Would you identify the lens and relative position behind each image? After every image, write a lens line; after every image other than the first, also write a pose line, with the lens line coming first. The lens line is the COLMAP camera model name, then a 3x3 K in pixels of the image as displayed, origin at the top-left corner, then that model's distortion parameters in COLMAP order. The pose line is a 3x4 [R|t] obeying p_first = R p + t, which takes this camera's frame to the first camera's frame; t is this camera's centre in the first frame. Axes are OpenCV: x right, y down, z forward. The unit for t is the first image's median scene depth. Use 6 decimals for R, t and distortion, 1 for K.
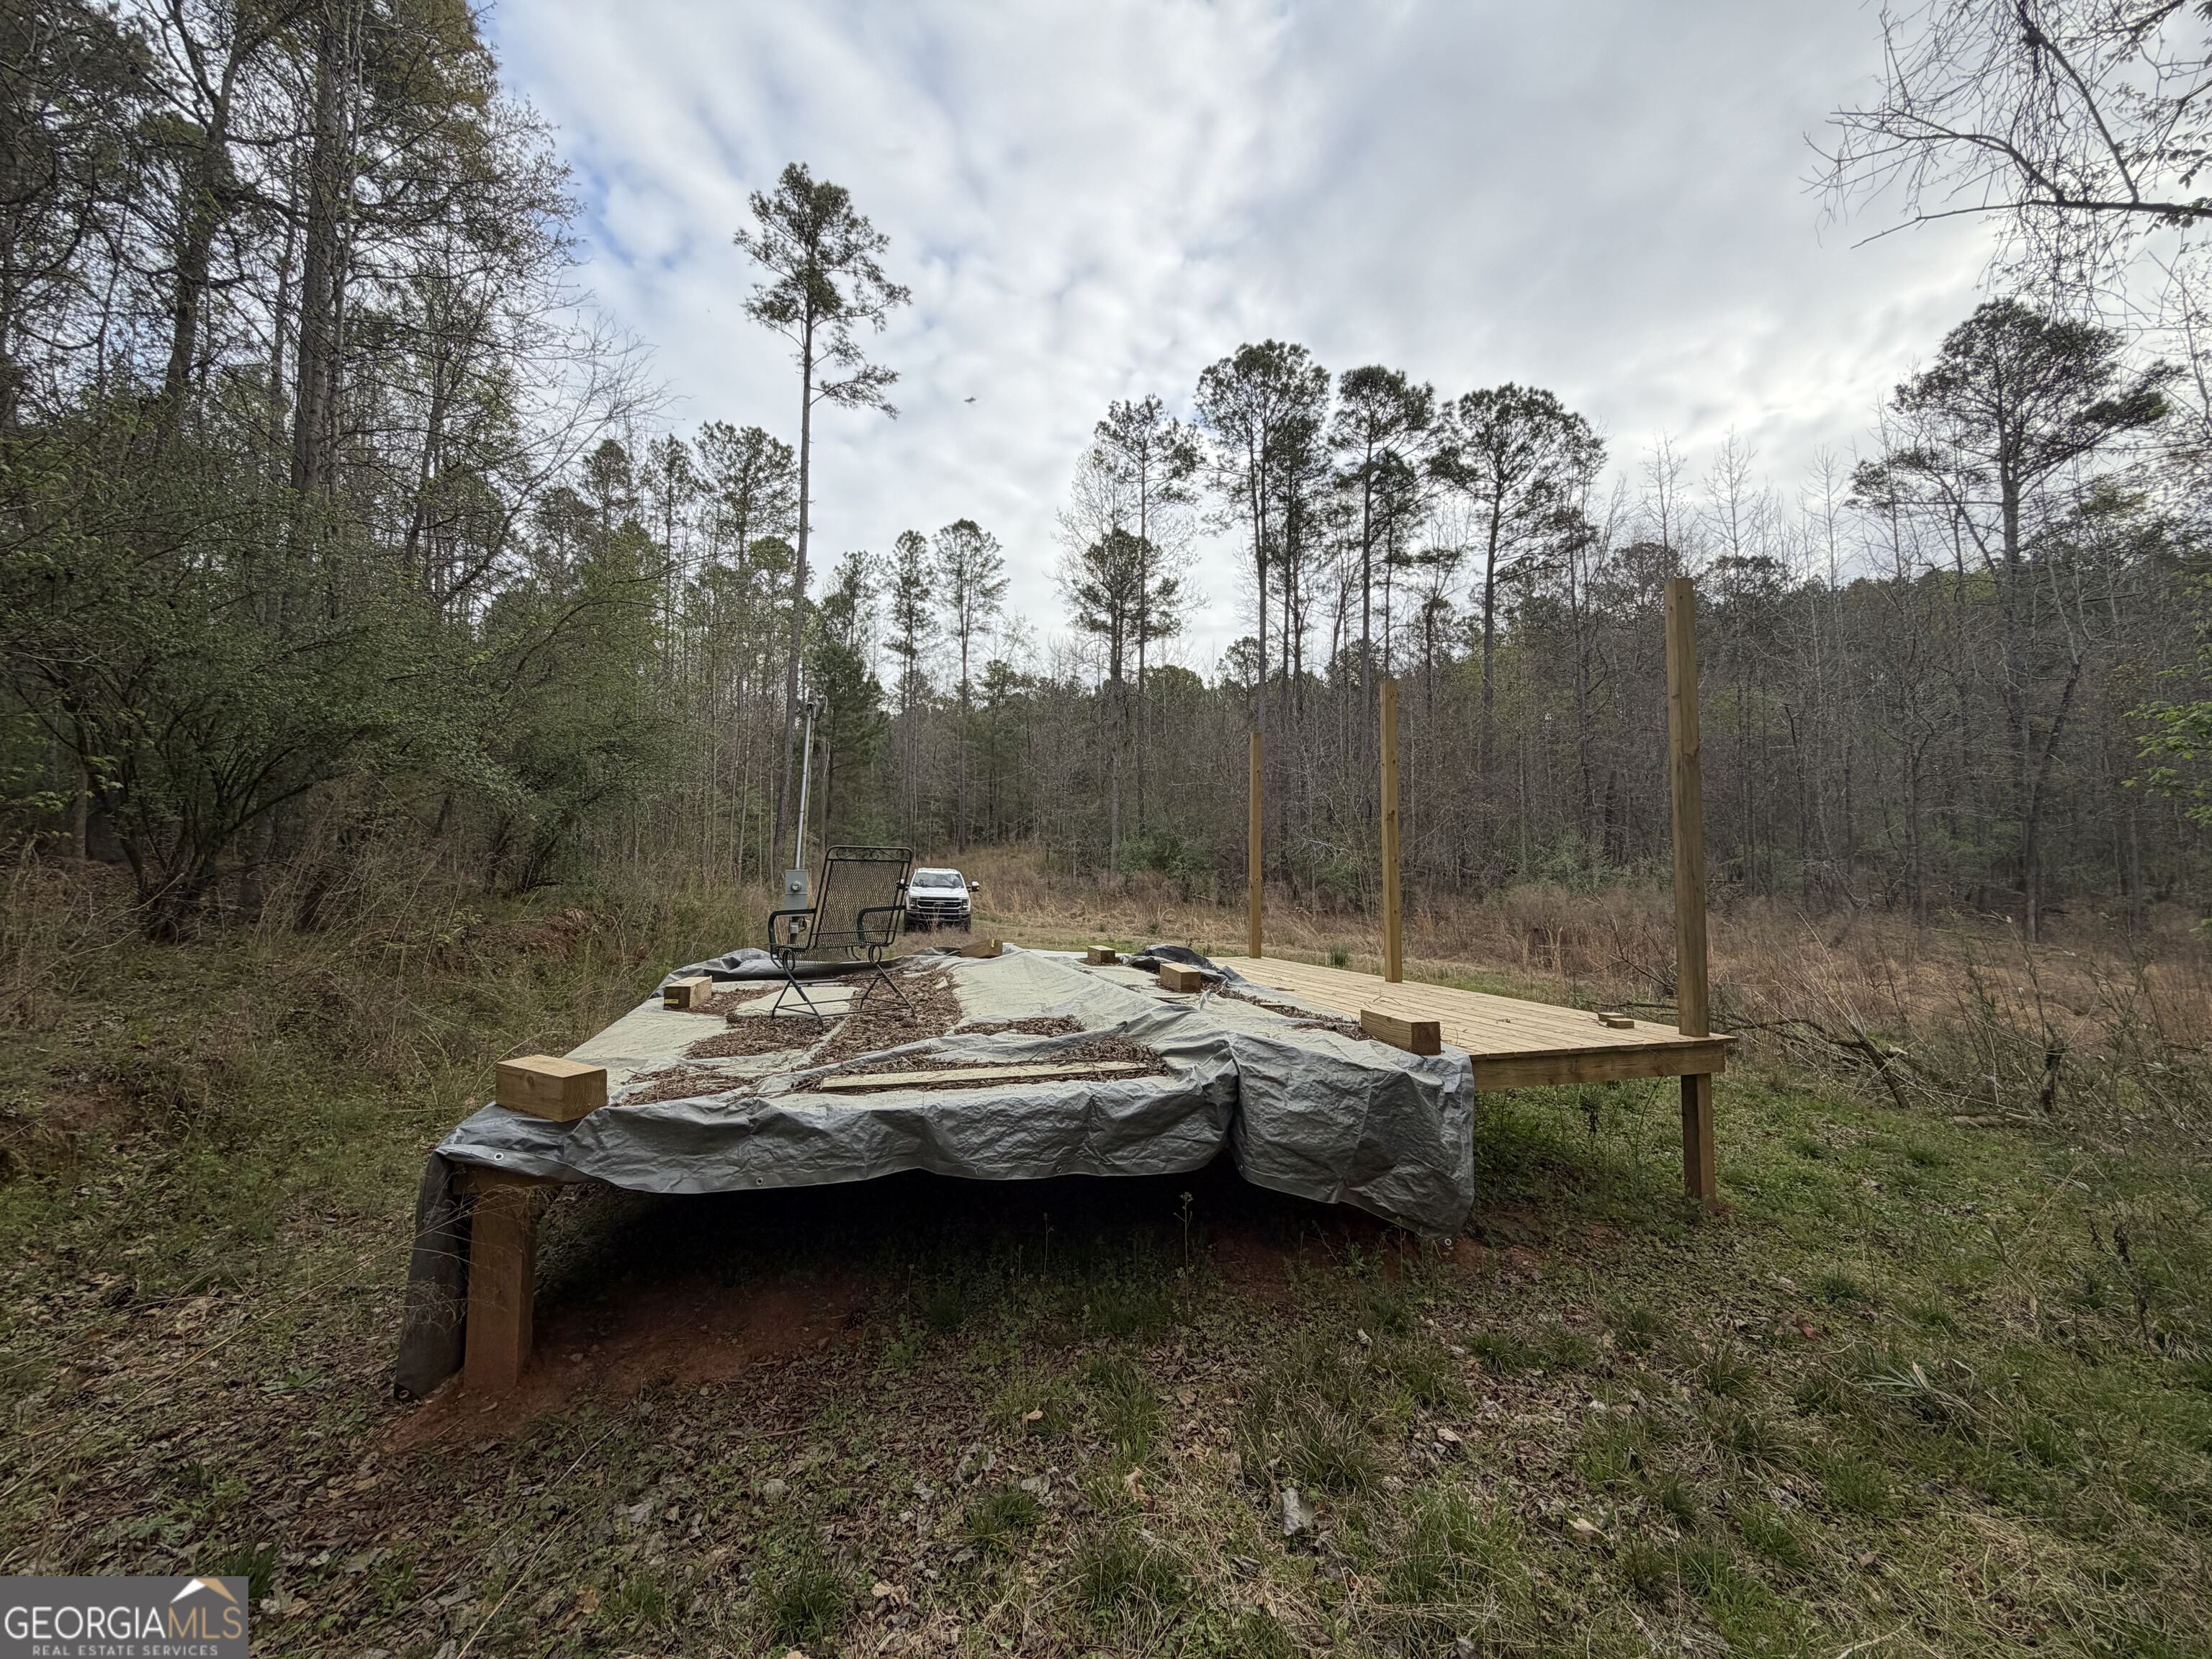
lens RADIAL K [[888.8, 0, 1105.8], [0, 888.8, 827.4], [0, 0, 1]] dist [0.001642, -0.000666]
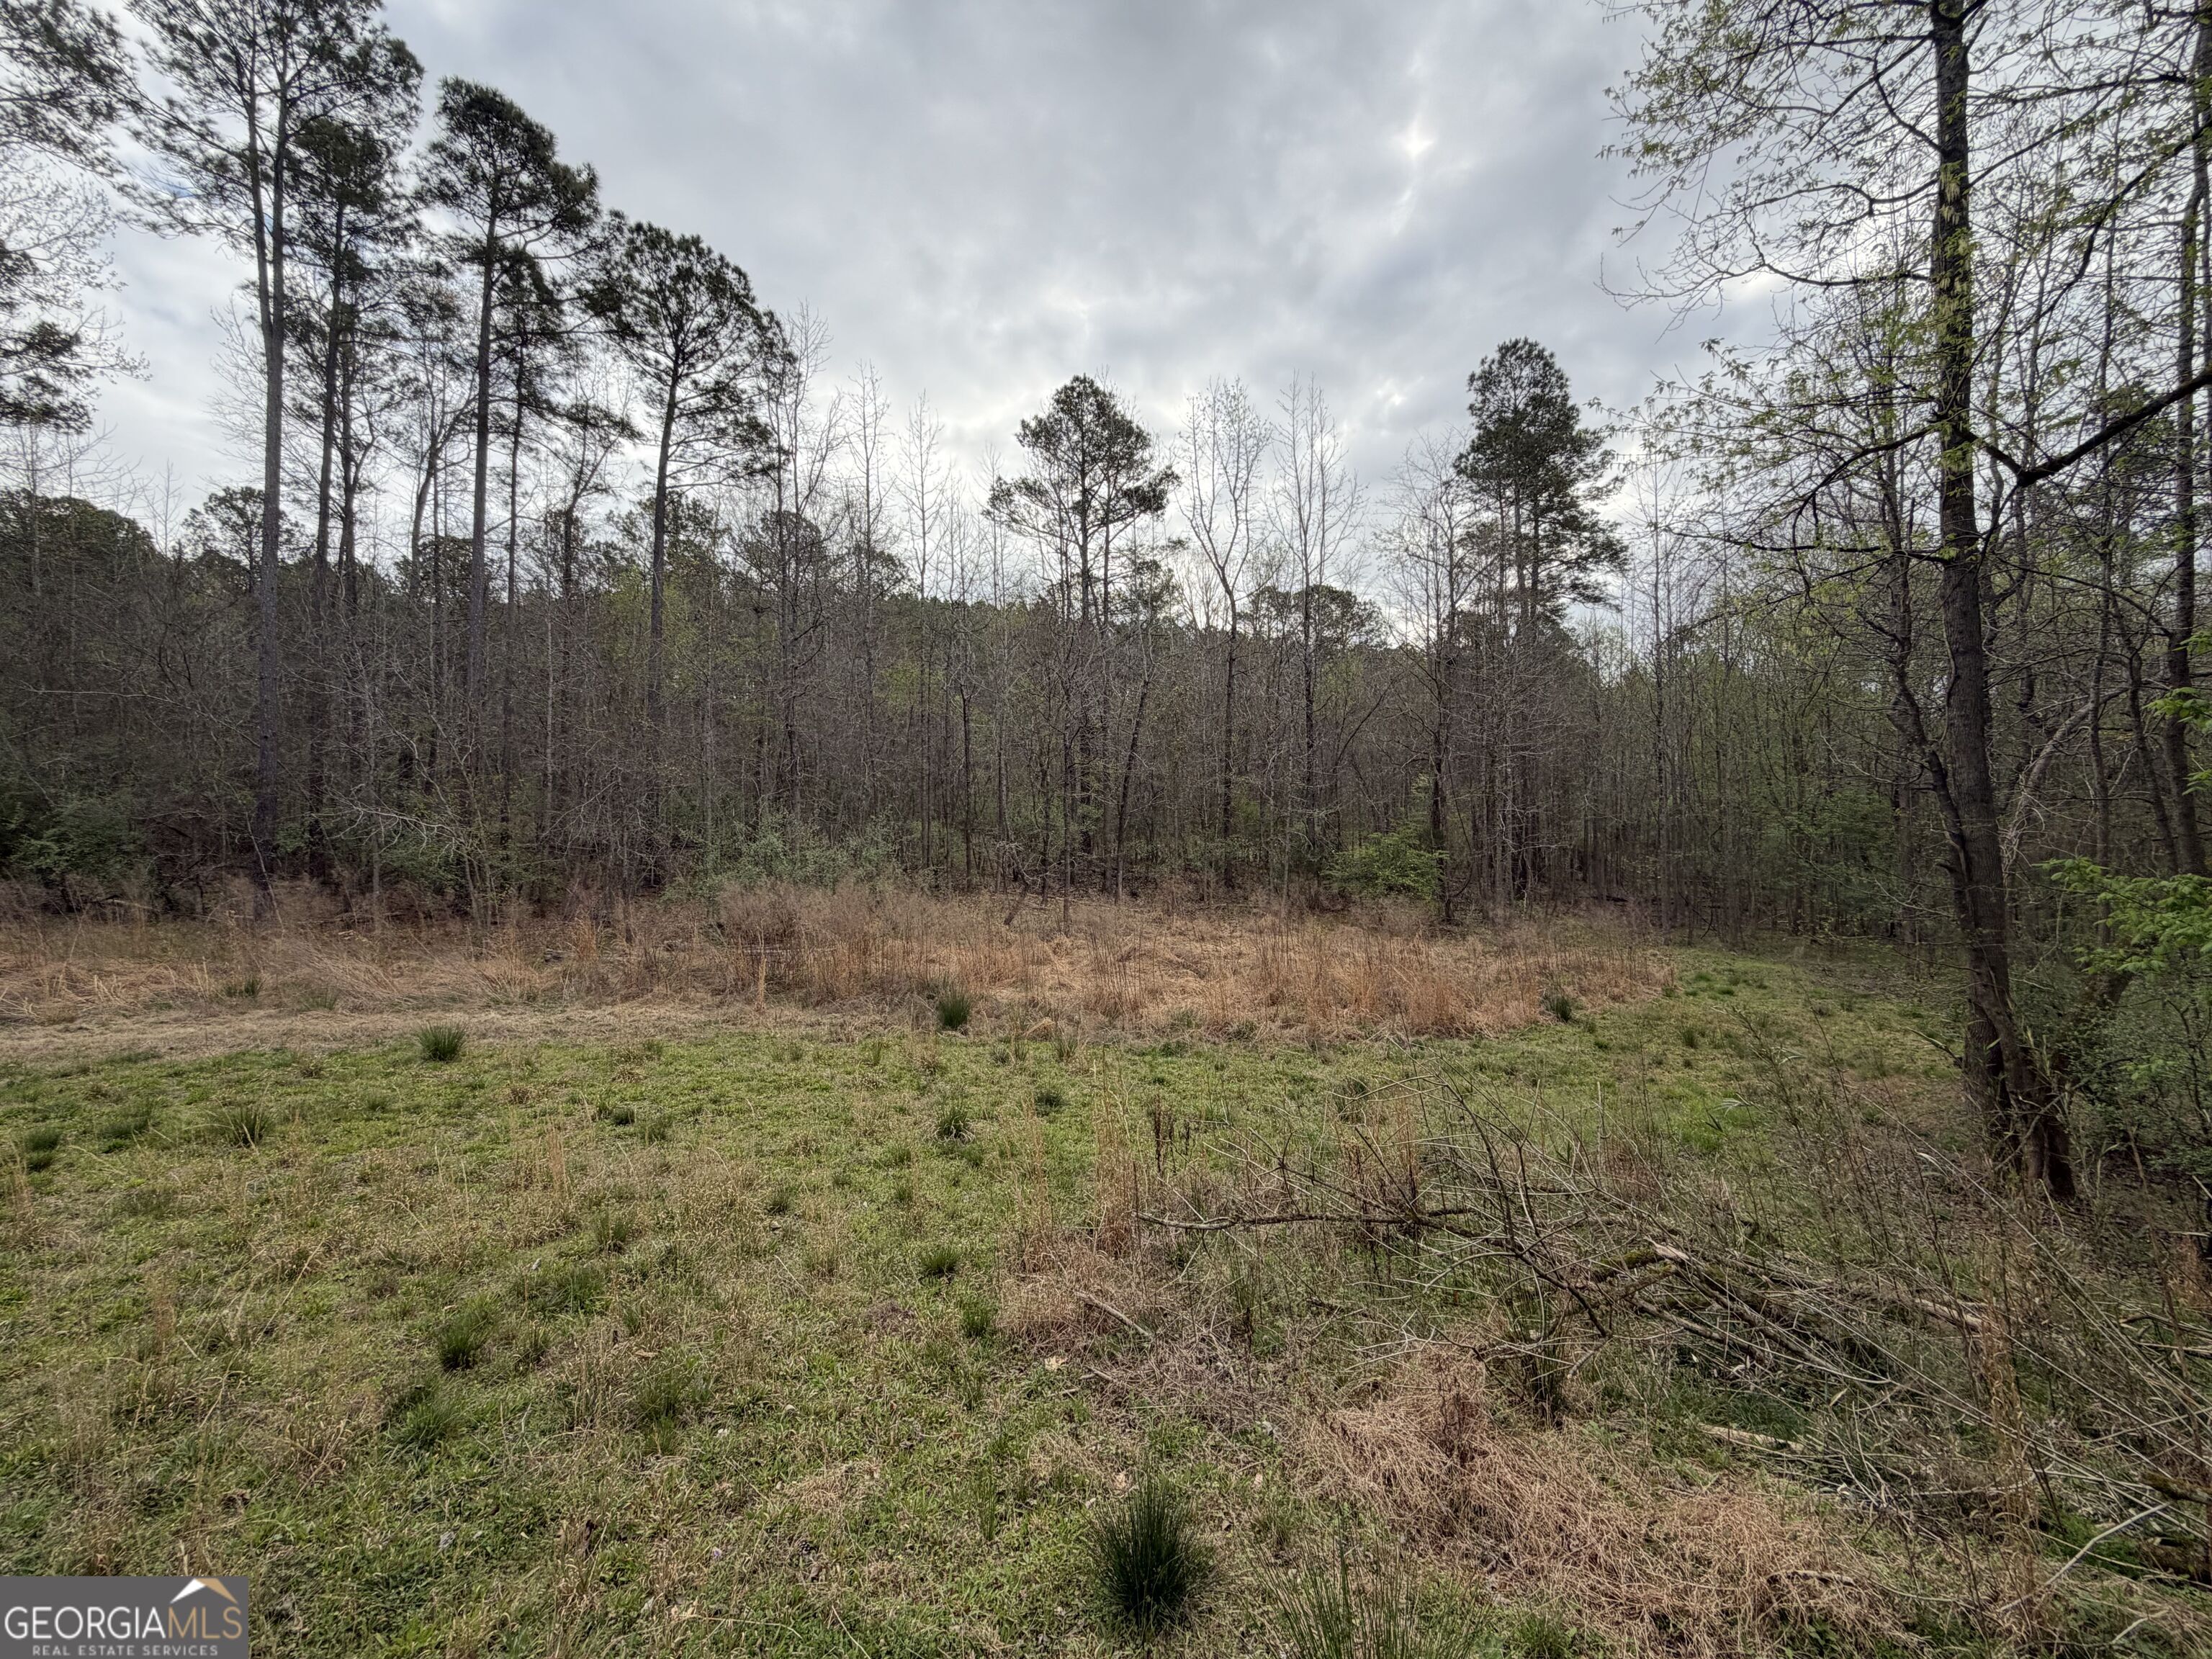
lens RADIAL K [[888.8, 0, 1105.1], [0, 888.8, 826.8], [0, 0, 1]] dist [0.001642, -0.000666]
pose [[0.605037, 0.002767, 0.796193, 0.041760], [-0.037518, 0.998982, 0.025039, -0.005782], [-0.795313, -0.045021, 0.604525, 0.195602]]
